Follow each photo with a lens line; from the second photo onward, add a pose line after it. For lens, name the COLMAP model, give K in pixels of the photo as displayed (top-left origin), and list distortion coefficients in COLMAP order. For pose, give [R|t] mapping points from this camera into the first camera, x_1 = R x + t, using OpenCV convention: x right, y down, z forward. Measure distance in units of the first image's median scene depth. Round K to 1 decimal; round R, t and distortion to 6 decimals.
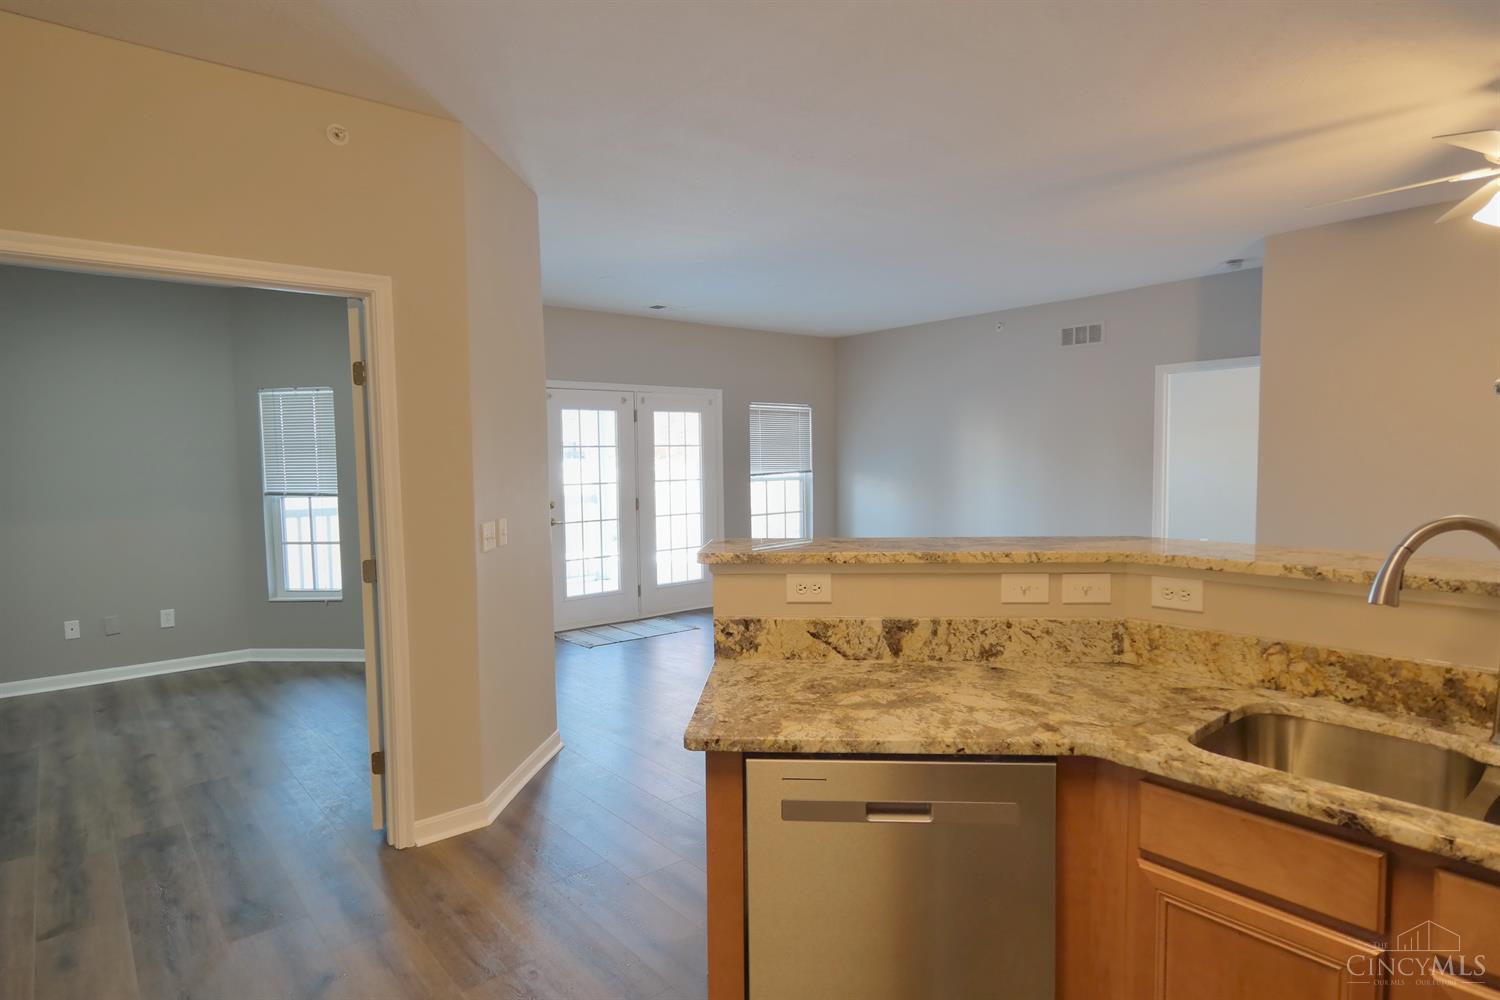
lens RADIAL K [[826.8, 0, 740.4], [0, 826.8, 506.5], [0, 0, 1]] dist [-0.003046, 0.012452]
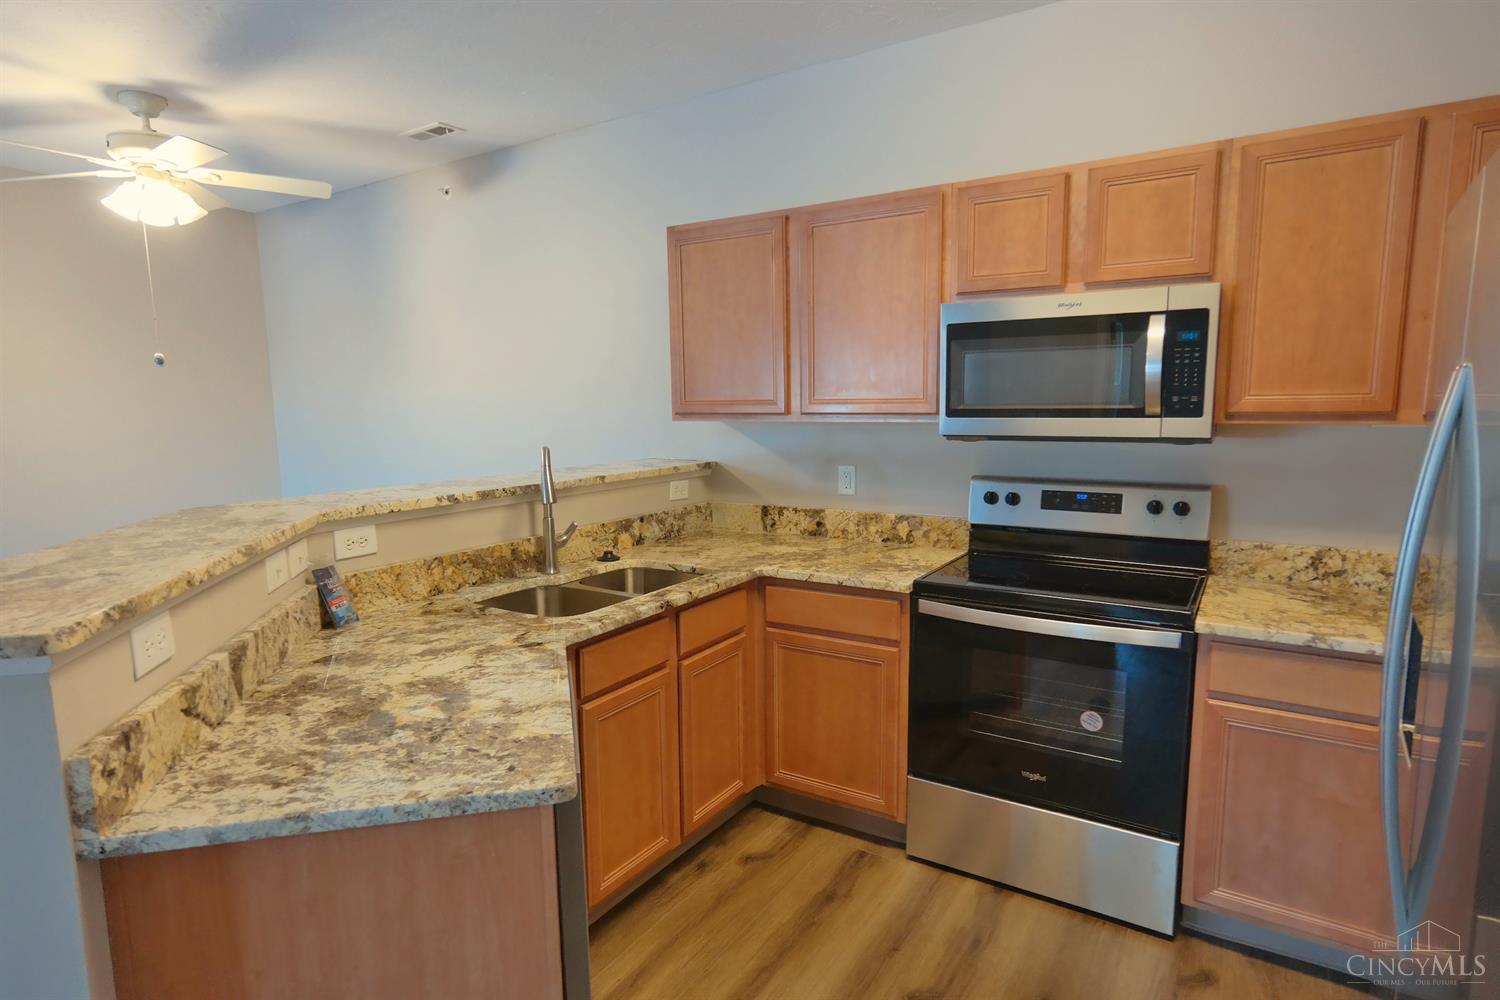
lens RADIAL K [[826.8, 0, 728.9], [0, 826.8, 506.2], [0, 0, 1]] dist [-0.003046, 0.012452]
pose [[-0.287416, -0.106137, 0.951907, -0.208616], [0.080377, 0.987663, 0.134393, -0.015188], [-0.954427, 0.115138, -0.275340, 0.274371]]
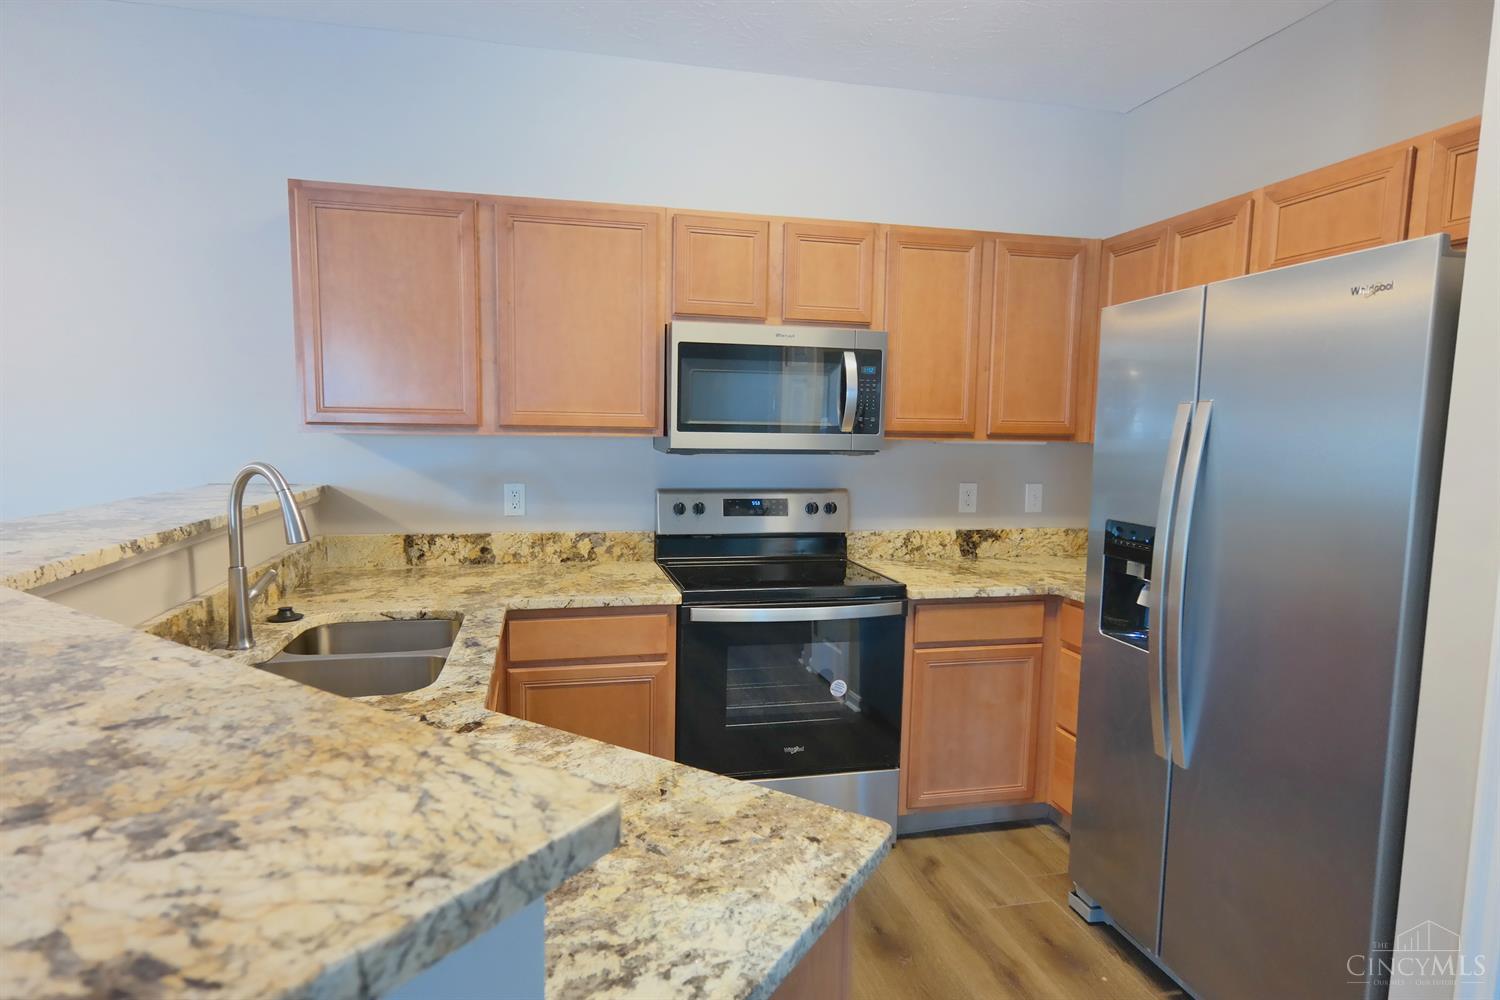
lens RADIAL K [[826.8, 0, 734.9], [0, 826.8, 506.5], [0, 0, 1]] dist [-0.003046, 0.012452]
pose [[-0.887757, -0.045365, 0.458071, -0.064746], [0.026844, 0.988336, 0.149903, -0.019938], [-0.459529, 0.145374, -0.876185, 0.420966]]
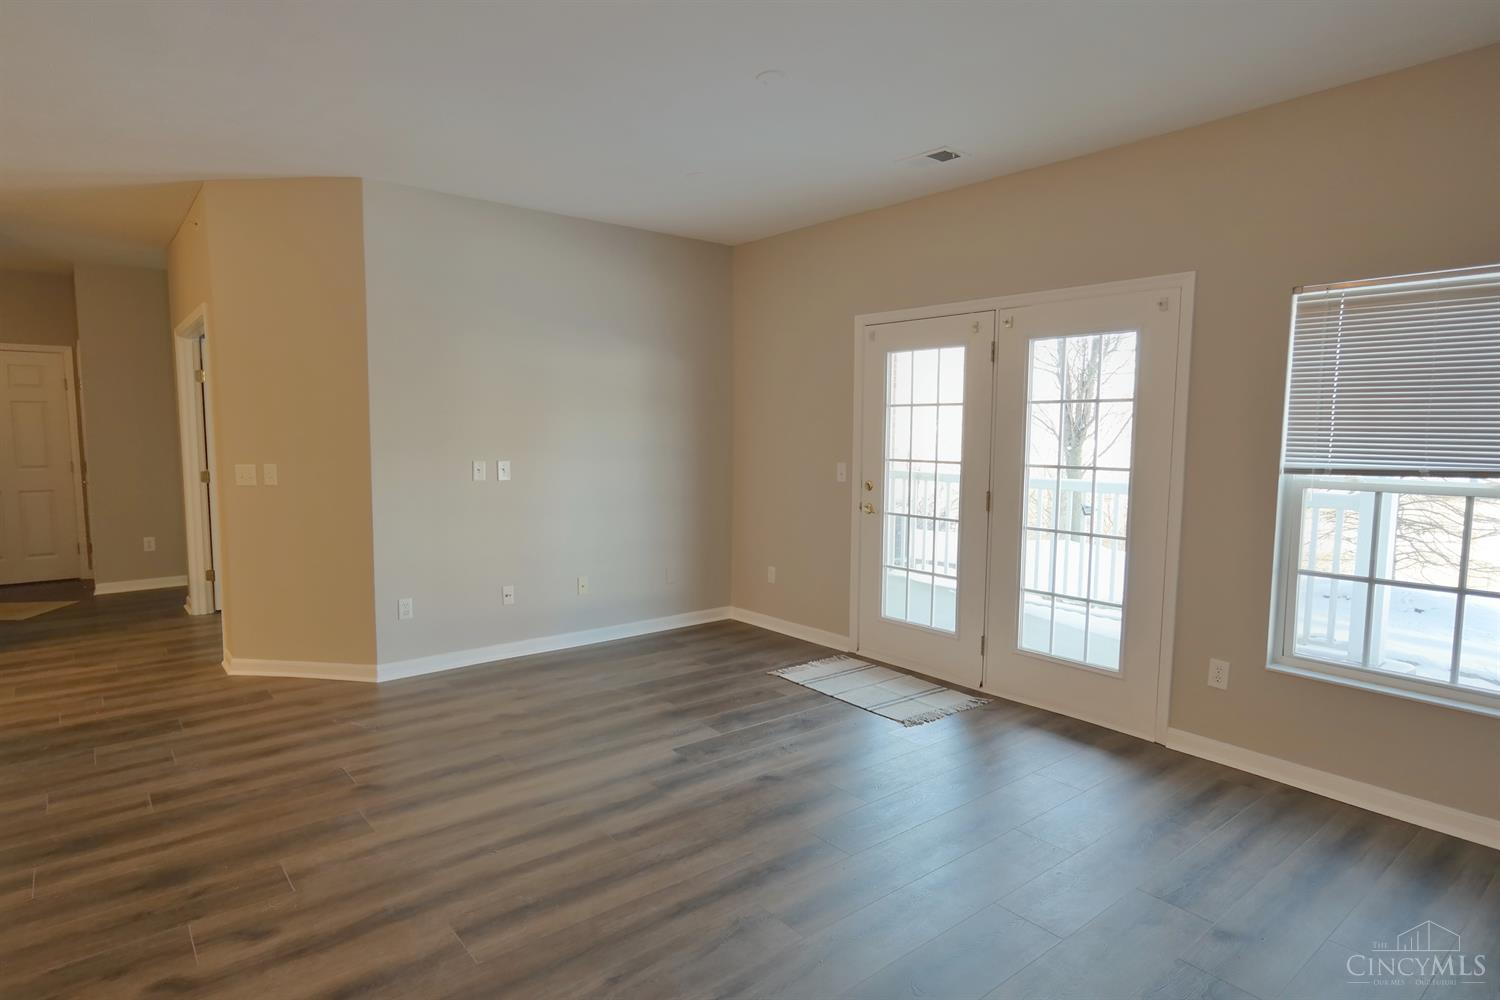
lens RADIAL K [[826.8, 0, 730.5], [0, 826.8, 509.3], [0, 0, 1]] dist [-0.003046, 0.012452]
pose [[-0.024839, 0.114069, -0.993162, 0.555009], [-0.067395, 0.991018, 0.115508, -0.062690], [0.997417, 0.069803, -0.016928, 0.972788]]
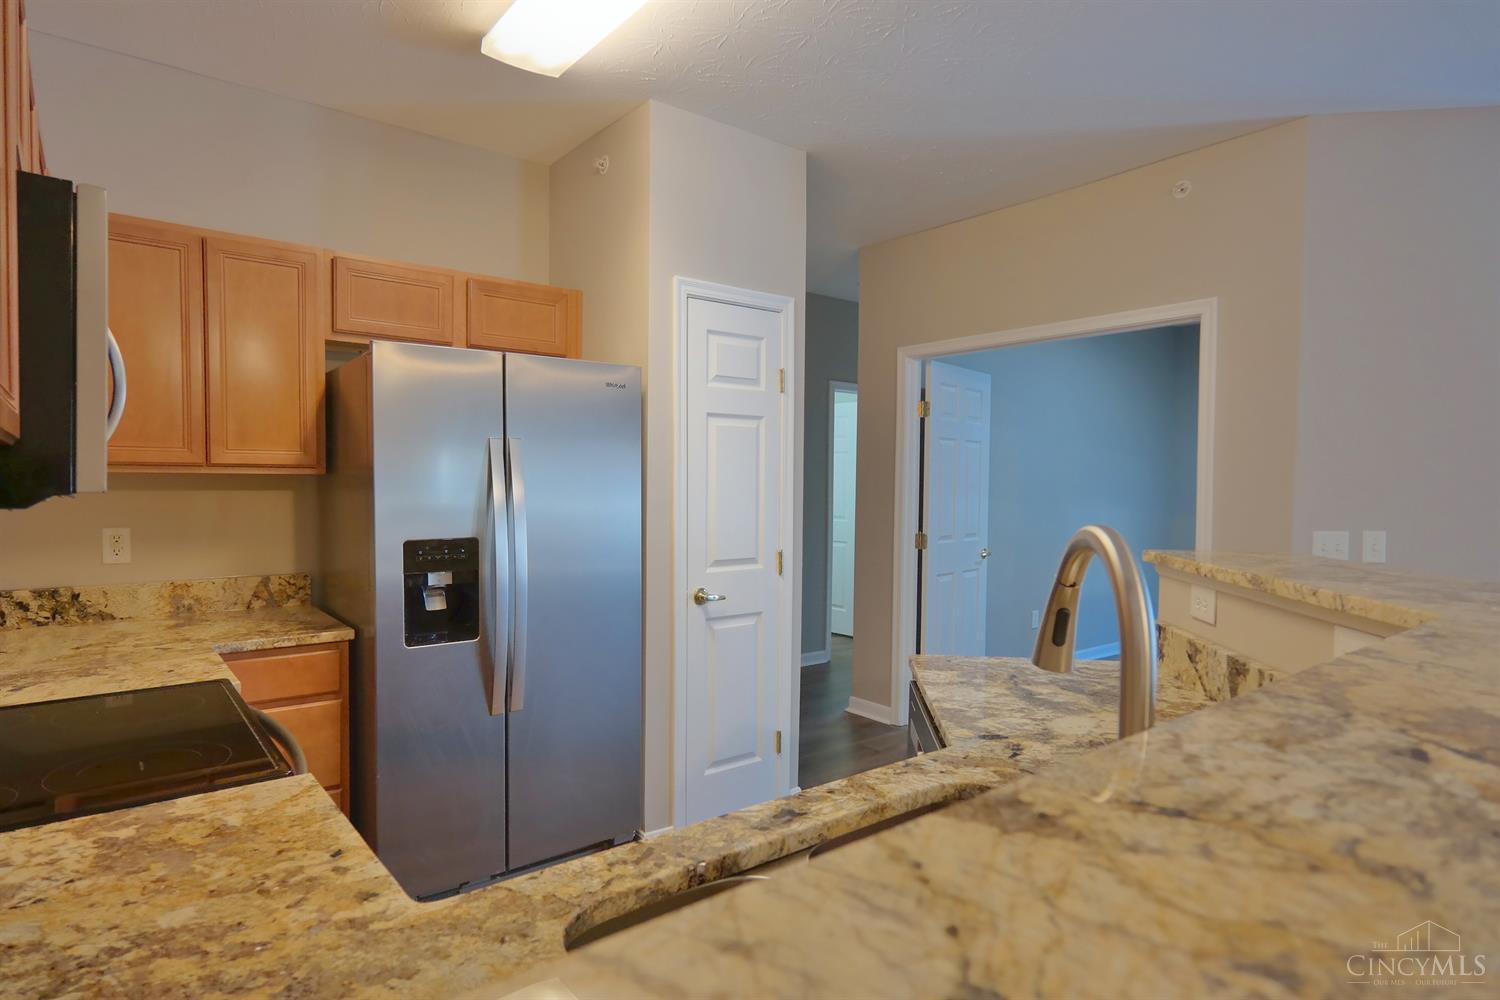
lens RADIAL K [[826.8, 0, 722.5], [0, 826.8, 512.6], [0, 0, 1]] dist [-0.003046, 0.012452]
pose [[-0.044976, 0.054009, -0.997527, 0.341090], [-0.074420, 0.995582, 0.057259, -0.002464], [0.996212, 0.076811, -0.040757, 0.191952]]
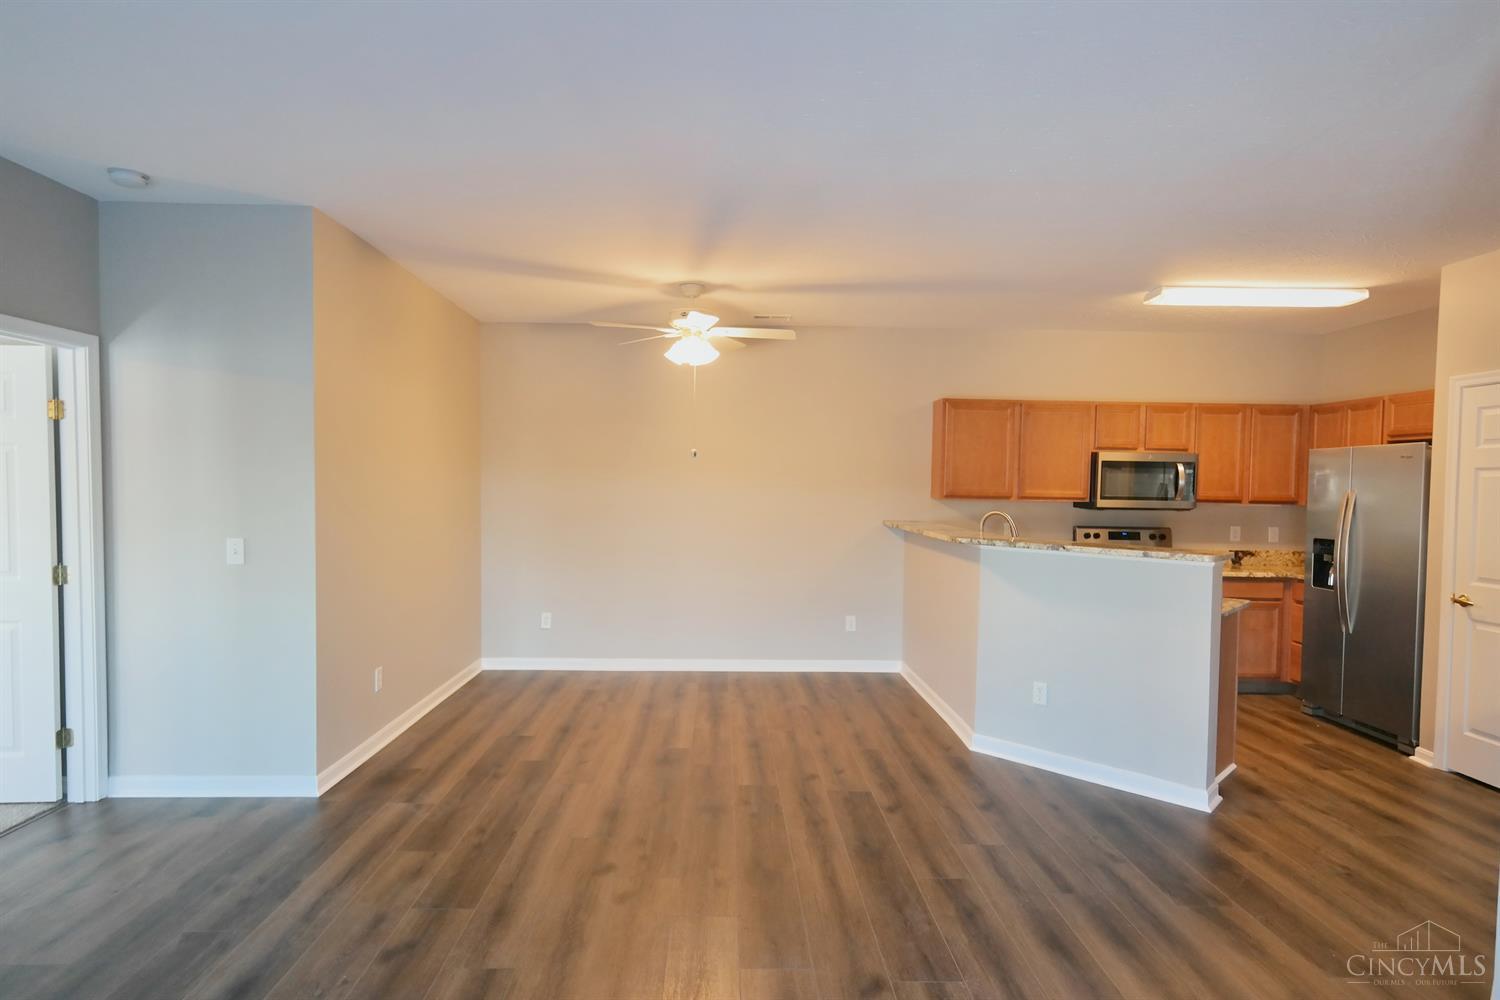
lens RADIAL K [[826.8, 0, 734.6], [0, 826.8, 508.5], [0, 0, 1]] dist [-0.003046, 0.012452]
pose [[-0.774638, -0.019908, 0.632091, -0.121023], [0.035725, 0.996531, 0.075168, -0.072750], [-0.631395, 0.080810, -0.771240, 1.075041]]
